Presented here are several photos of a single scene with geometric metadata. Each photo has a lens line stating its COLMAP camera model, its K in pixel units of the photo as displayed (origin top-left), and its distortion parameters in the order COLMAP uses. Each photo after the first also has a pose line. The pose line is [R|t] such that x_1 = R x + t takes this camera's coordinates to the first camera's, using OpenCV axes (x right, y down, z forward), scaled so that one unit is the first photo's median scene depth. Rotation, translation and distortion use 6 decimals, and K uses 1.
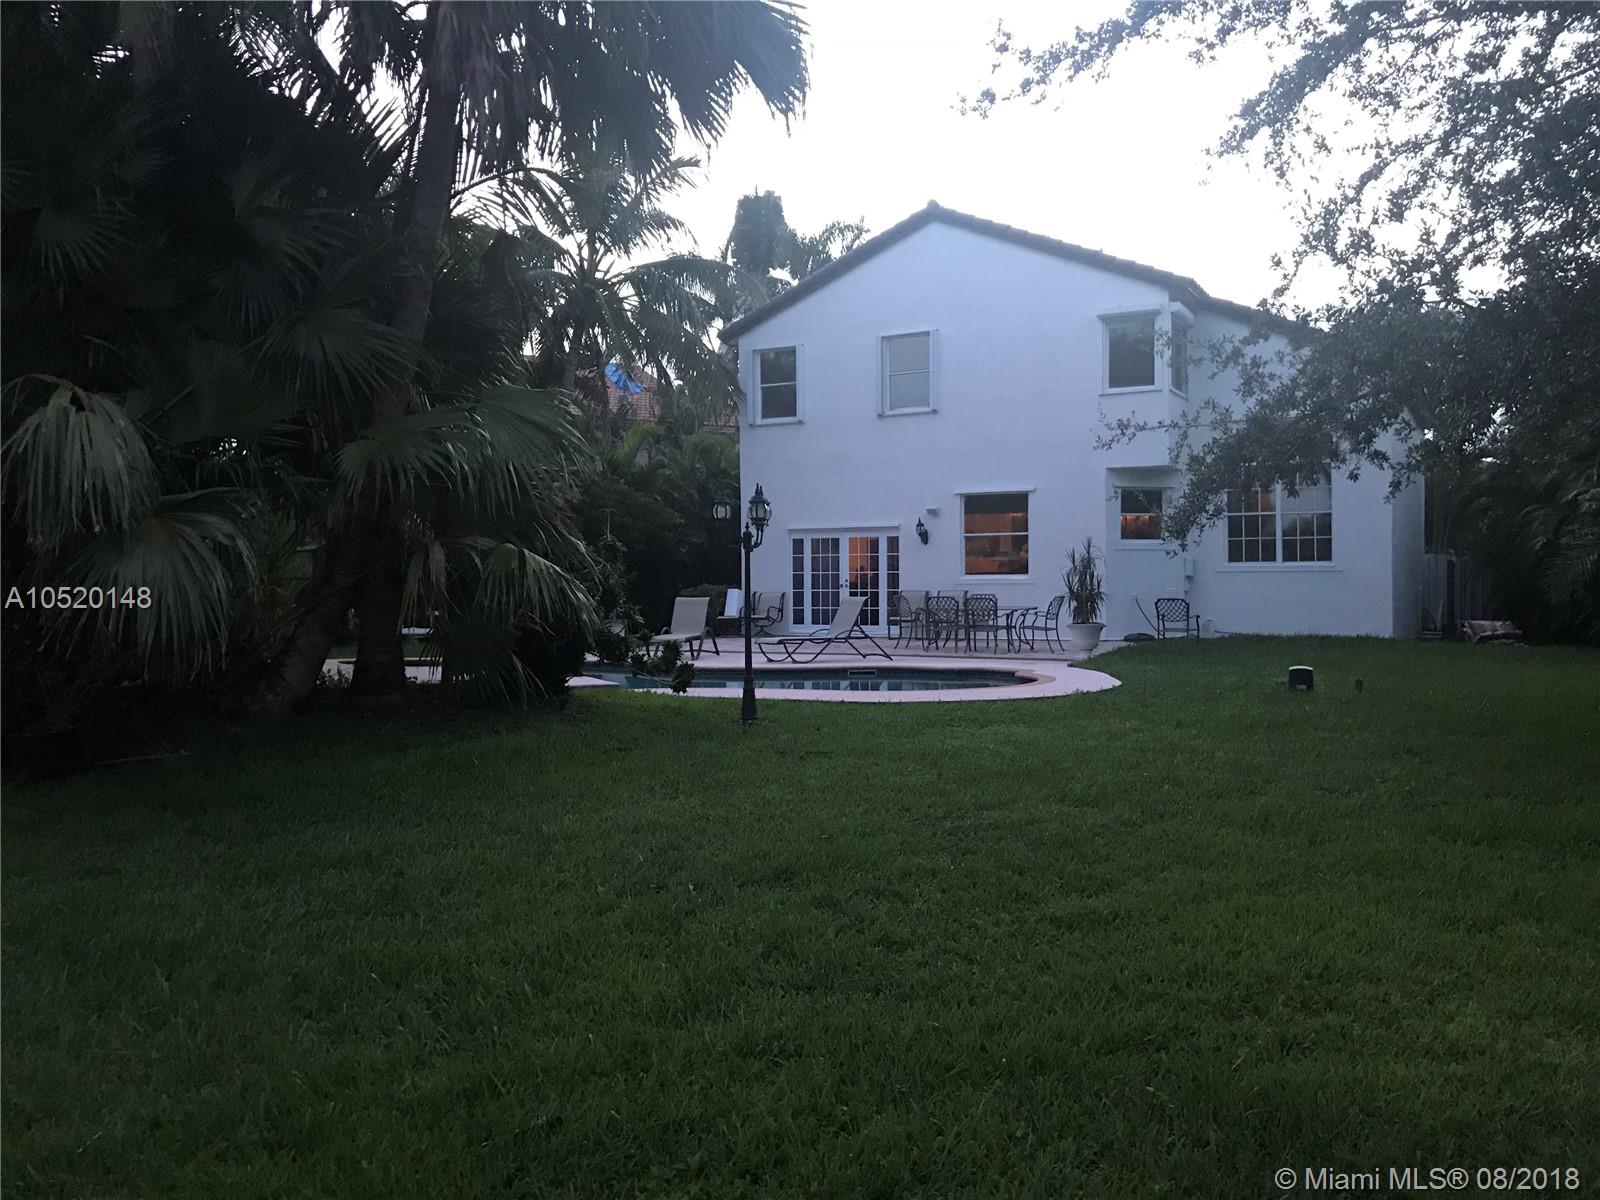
lens RADIAL K [[1327.2, 0, 800.0], [0, 1327.2, 600.0], [0, 0, 1]] dist [0.026580, -0.043338]
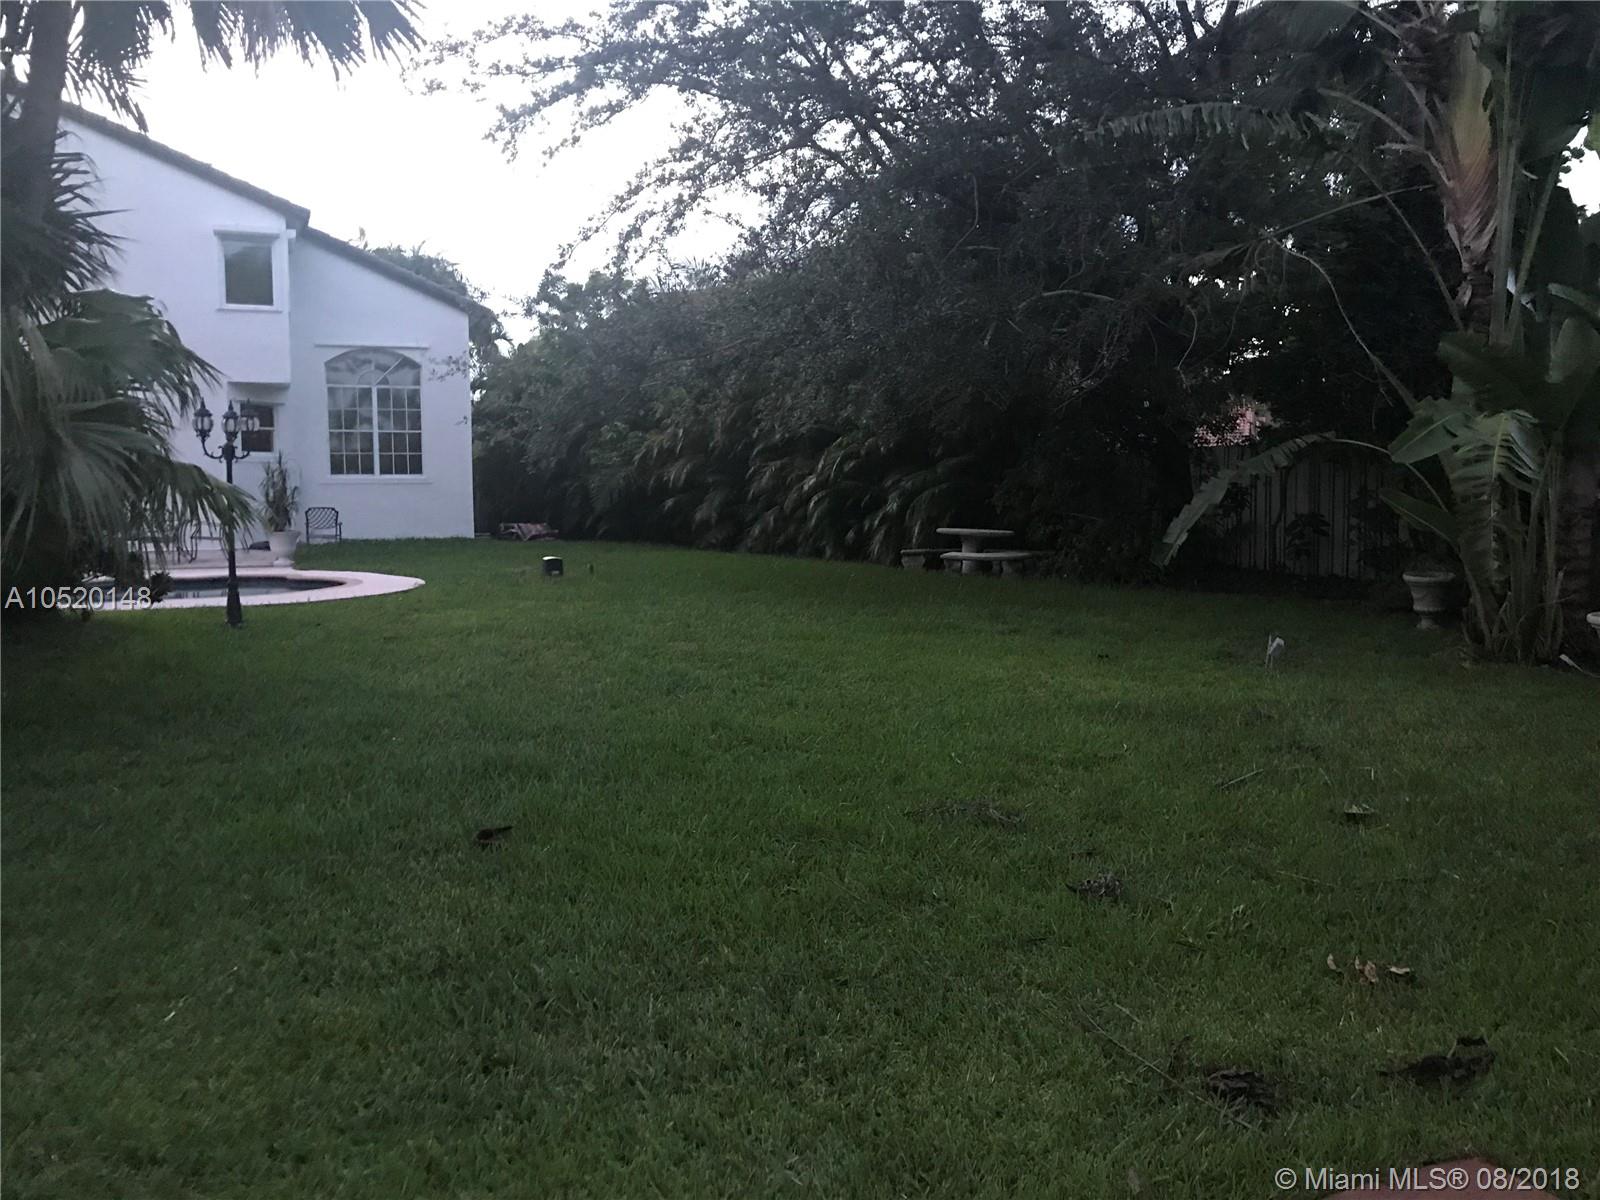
lens RADIAL K [[1327.2, 0, 800.0], [0, 1327.2, 600.0], [0, 0, 1]] dist [0.026580, -0.043338]
pose [[0.625634, -0.062928, 0.777574, -0.313414], [0.010089, 0.997311, 0.072593, -0.000782], [-0.780051, -0.037571, 0.624587, 0.001077]]
